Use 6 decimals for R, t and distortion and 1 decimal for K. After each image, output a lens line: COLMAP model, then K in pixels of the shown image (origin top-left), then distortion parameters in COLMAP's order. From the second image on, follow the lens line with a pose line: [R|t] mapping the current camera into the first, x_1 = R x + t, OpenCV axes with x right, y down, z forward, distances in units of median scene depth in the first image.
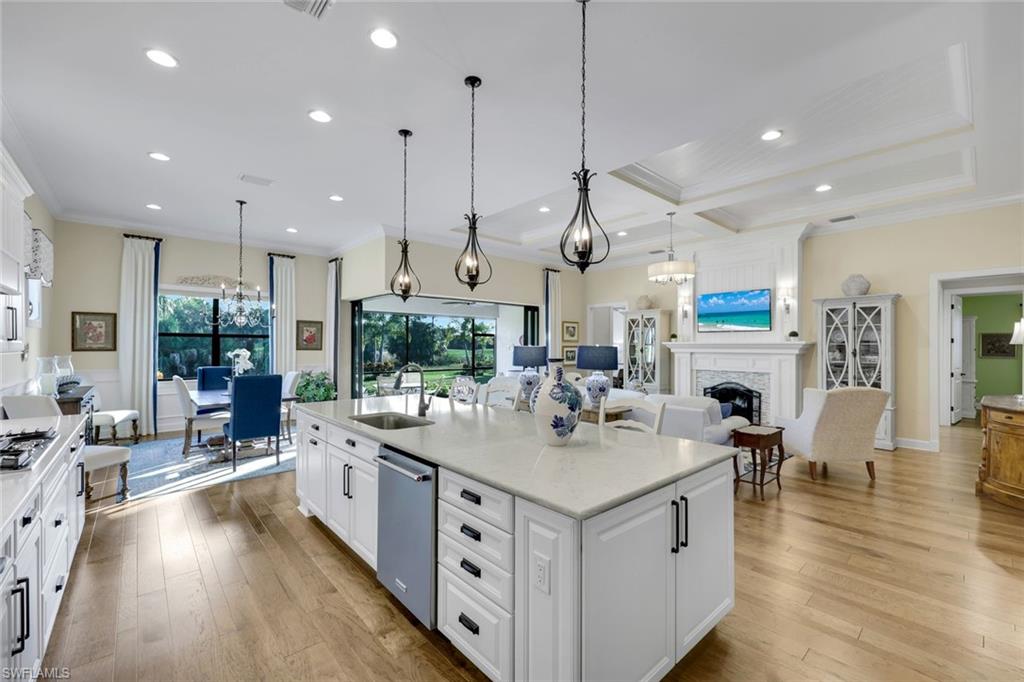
lens RADIAL K [[419.4, 0, 508.6], [0, 419.4, 341.2], [0, 0, 1]] dist [0.002133, -0.000034]
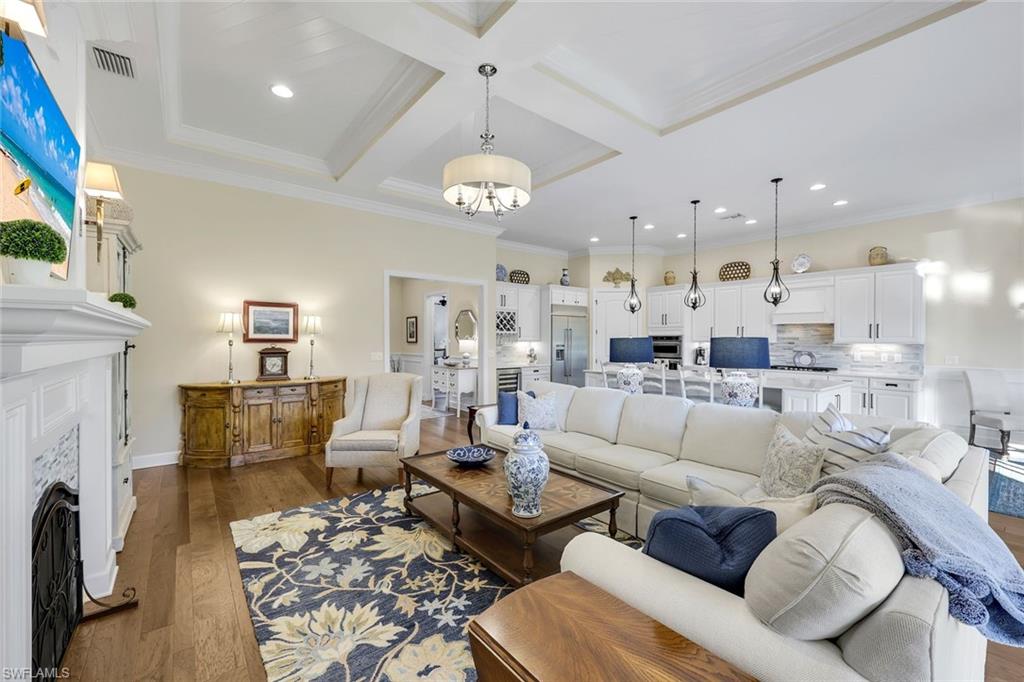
lens RADIAL K [[413.3, 0, 508.4], [0, 413.3, 340.1], [0, 0, 1]] dist [0.001534, 0.000110]
pose [[-0.998319, -0.005638, 0.057685, 0.279857], [-0.006139, 0.999945, -0.008519, 0.015516], [-0.057634, -0.008859, -0.998298, 1.249849]]
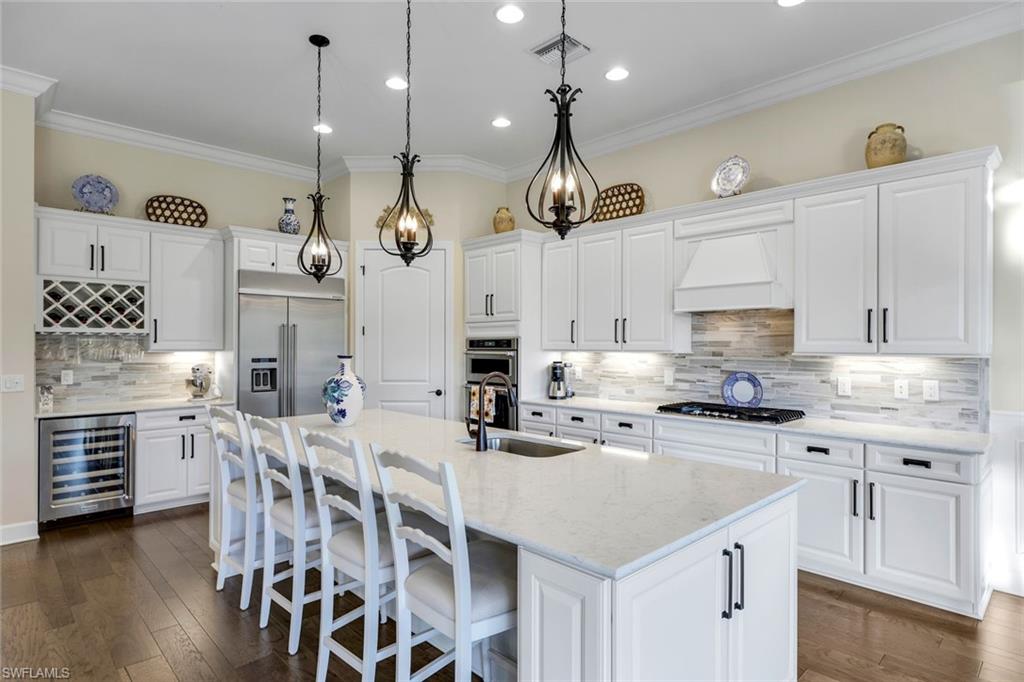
lens RADIAL K [[545.7, 0, 512.0], [0, 545.7, 341.0], [0, 0, 1]] dist [-0.000117, -0.000031]
pose [[-0.999086, -0.003729, -0.042591, -0.096808], [-0.002954, 0.999829, -0.018241, 0.007319], [0.042652, -0.018099, -0.998926, 0.800565]]
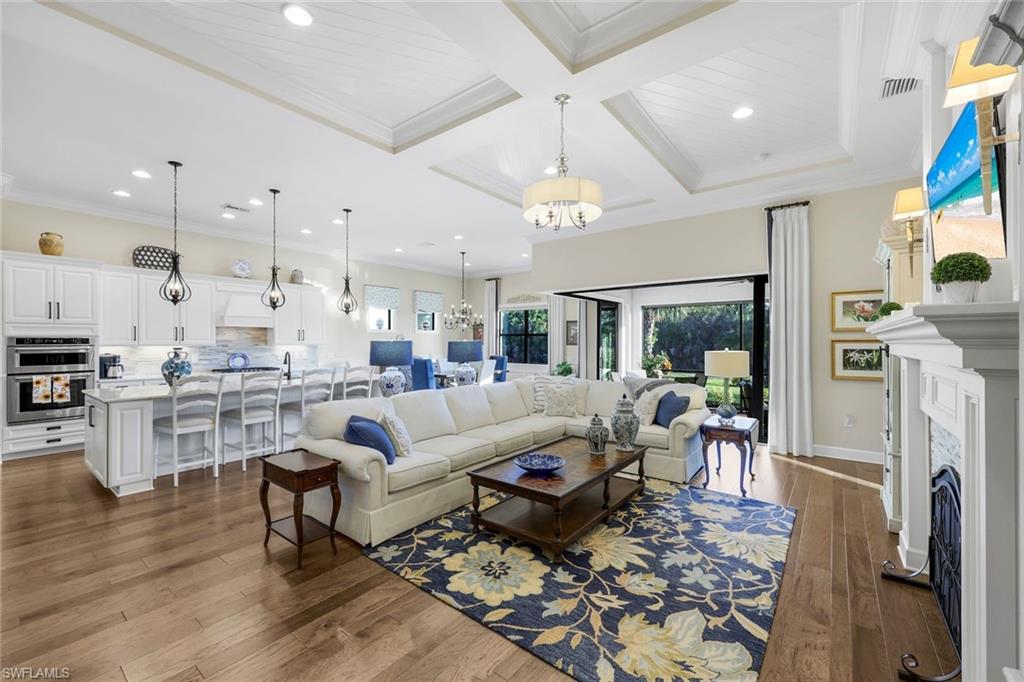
lens RADIAL K [[419.4, 0, 508.6], [0, 419.4, 341.2], [0, 0, 1]] dist [0.002133, -0.000034]
pose [[0.181691, -0.003819, -0.983348, 0.771791], [0.014578, 0.999893, -0.001190, 0.009930], [0.983248, -0.014119, 0.181727, 0.691845]]
